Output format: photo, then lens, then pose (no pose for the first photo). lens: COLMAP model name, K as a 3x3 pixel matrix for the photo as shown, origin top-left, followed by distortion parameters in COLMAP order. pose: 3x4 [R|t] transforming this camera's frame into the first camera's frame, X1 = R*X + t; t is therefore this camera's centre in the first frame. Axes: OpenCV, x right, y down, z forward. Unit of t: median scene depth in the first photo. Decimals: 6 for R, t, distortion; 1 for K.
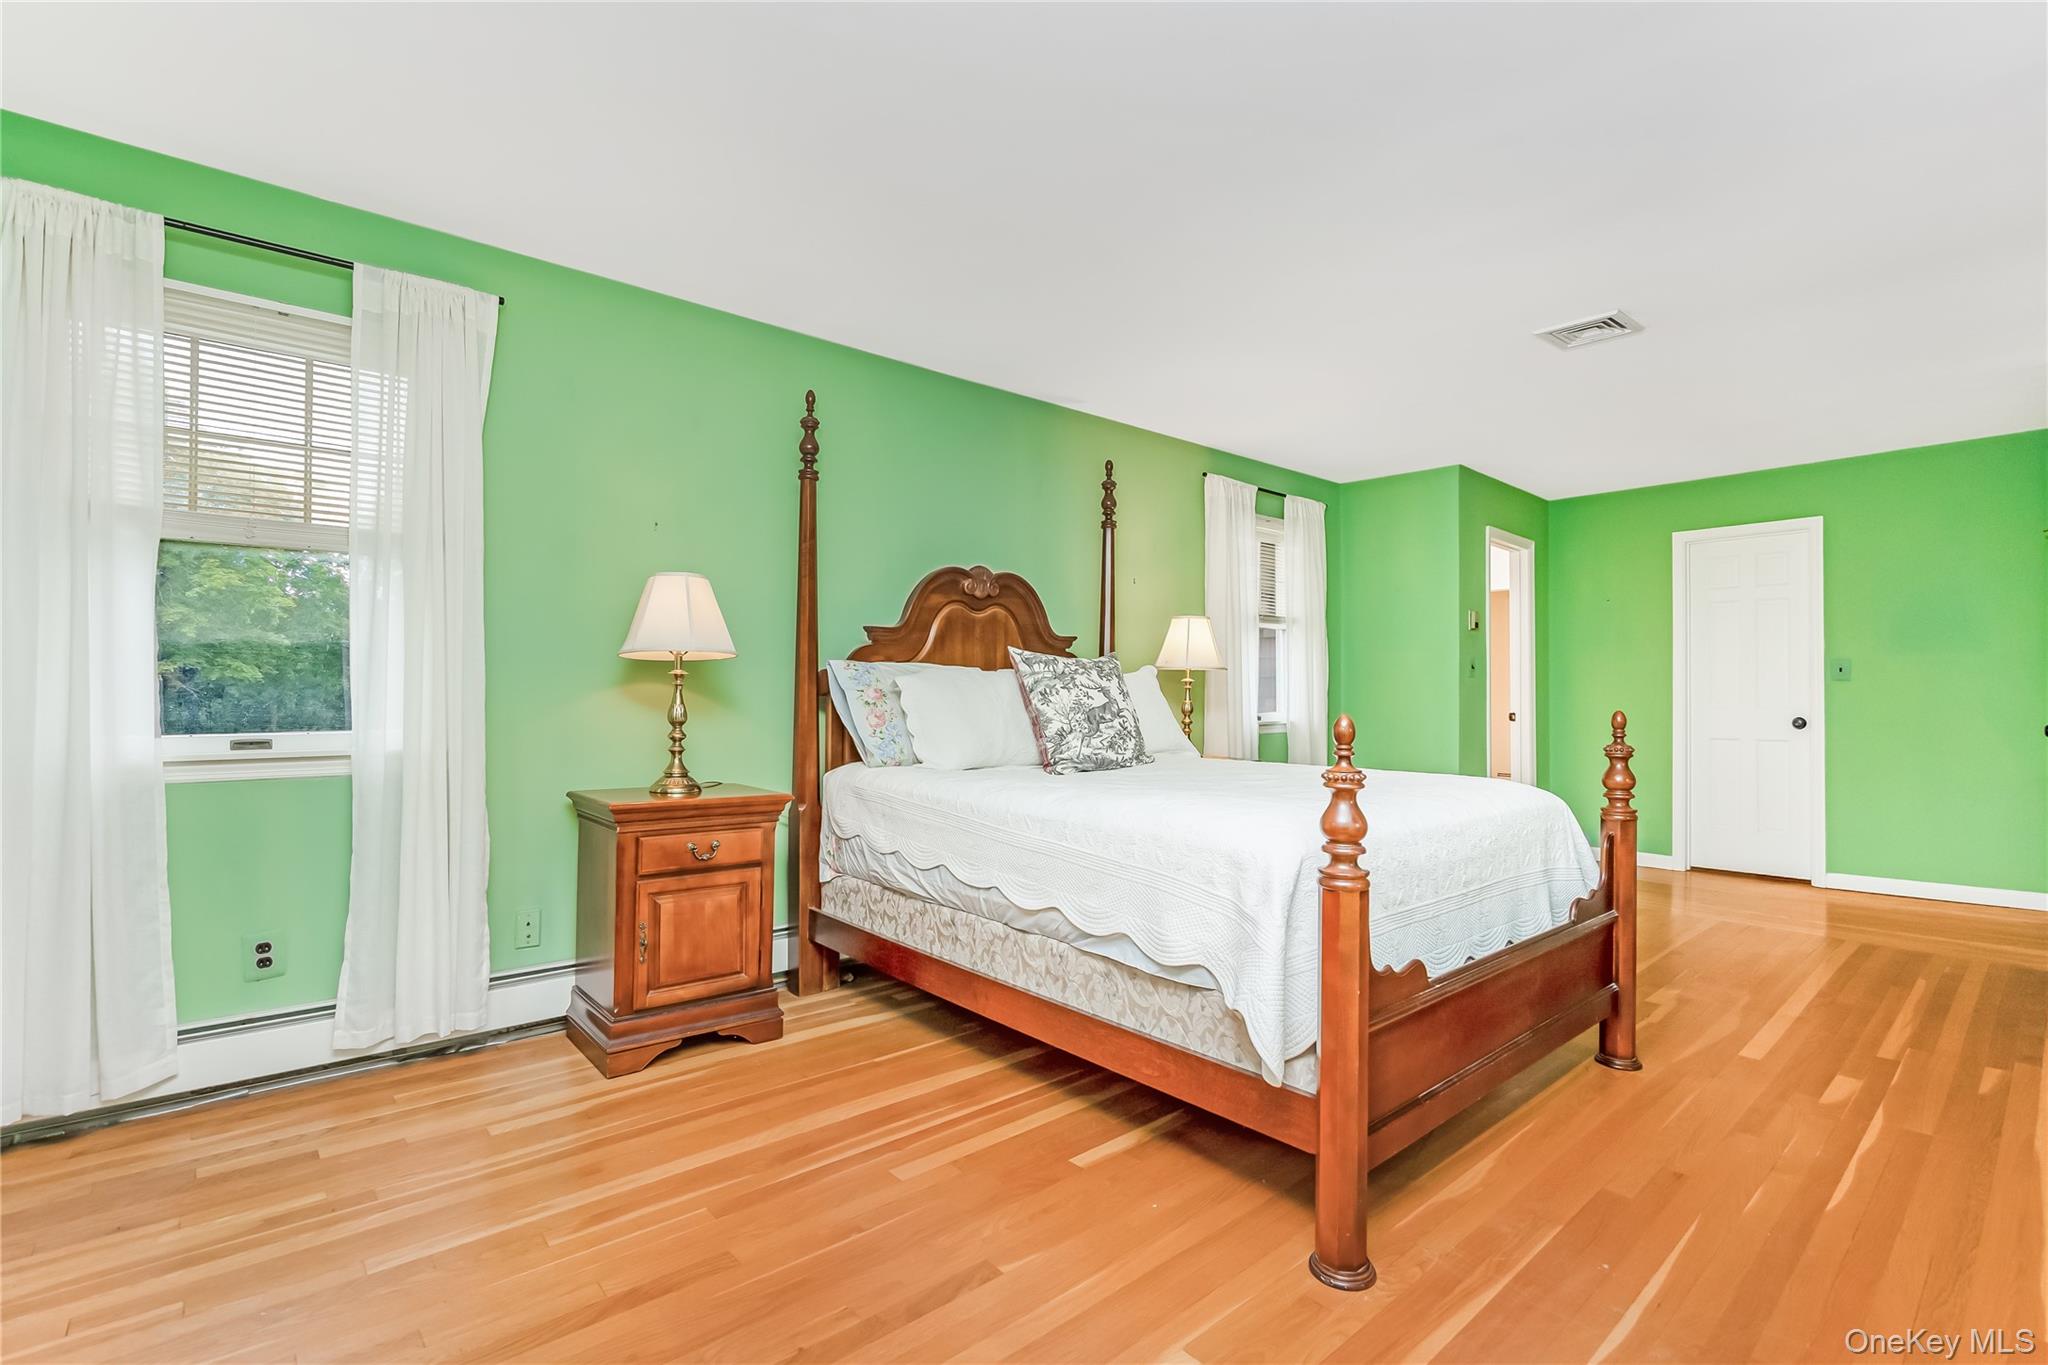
lens RADIAL K [[925.1, 0, 1024.0], [0, 925.1, 682.5], [0, 0, 1]] dist [-0.000912, -0.000076]
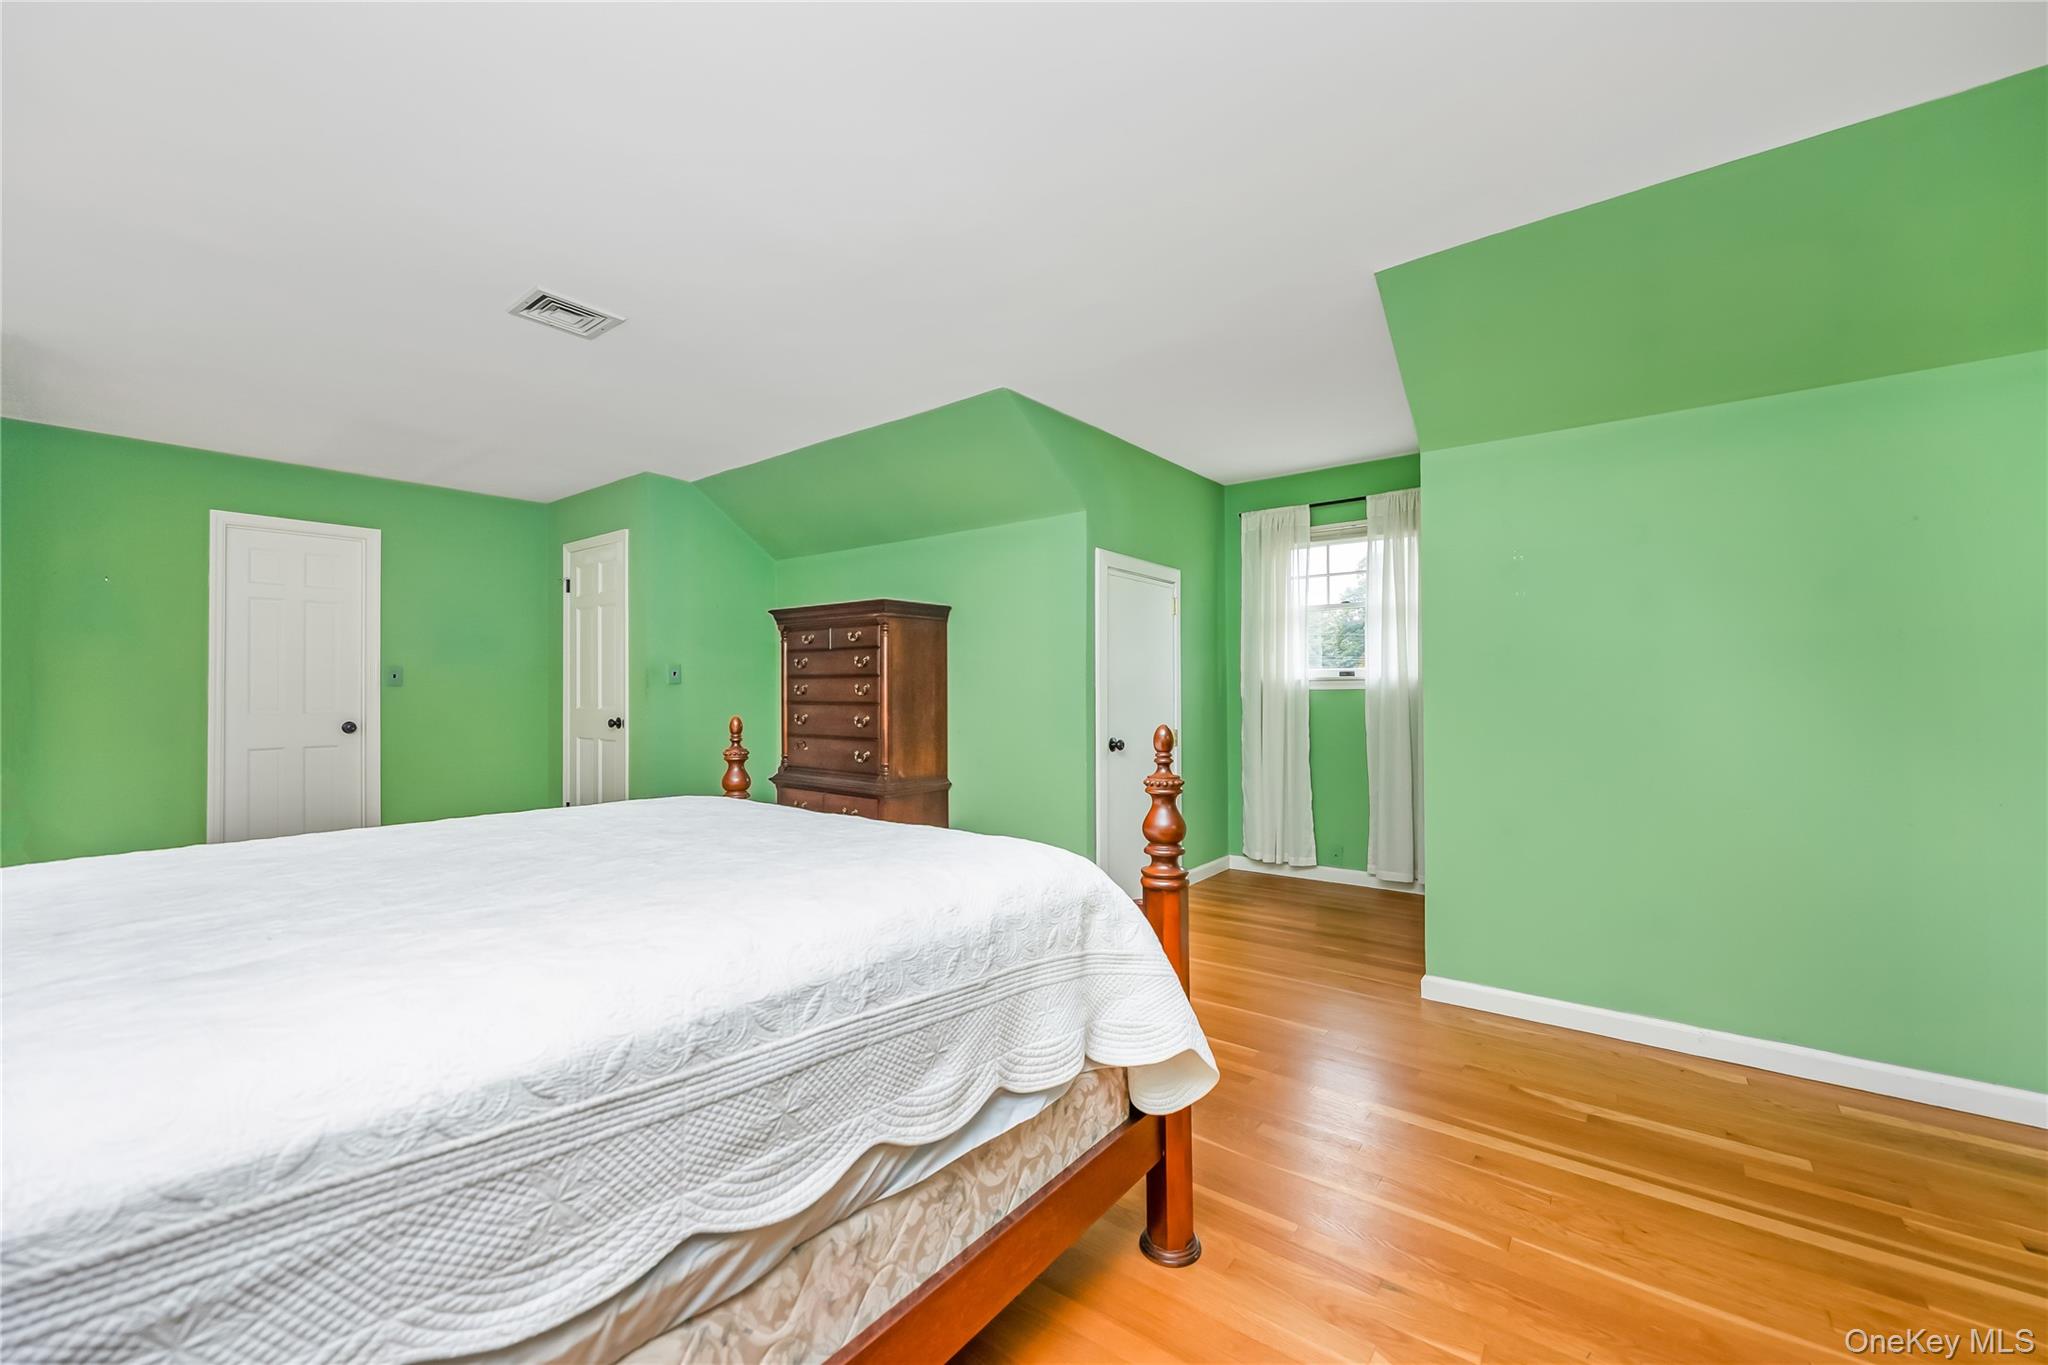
lens RADIAL K [[818.5, 0, 1024.0], [0, 818.5, 682.5], [0, 0, 1]] dist [0.001849, 0.000181]
pose [[-0.187561, 0.008599, 0.982215, -0.354177], [-0.005307, 0.999938, -0.009768, -0.002445], [-0.982239, -0.007044, -0.187503, 0.853924]]
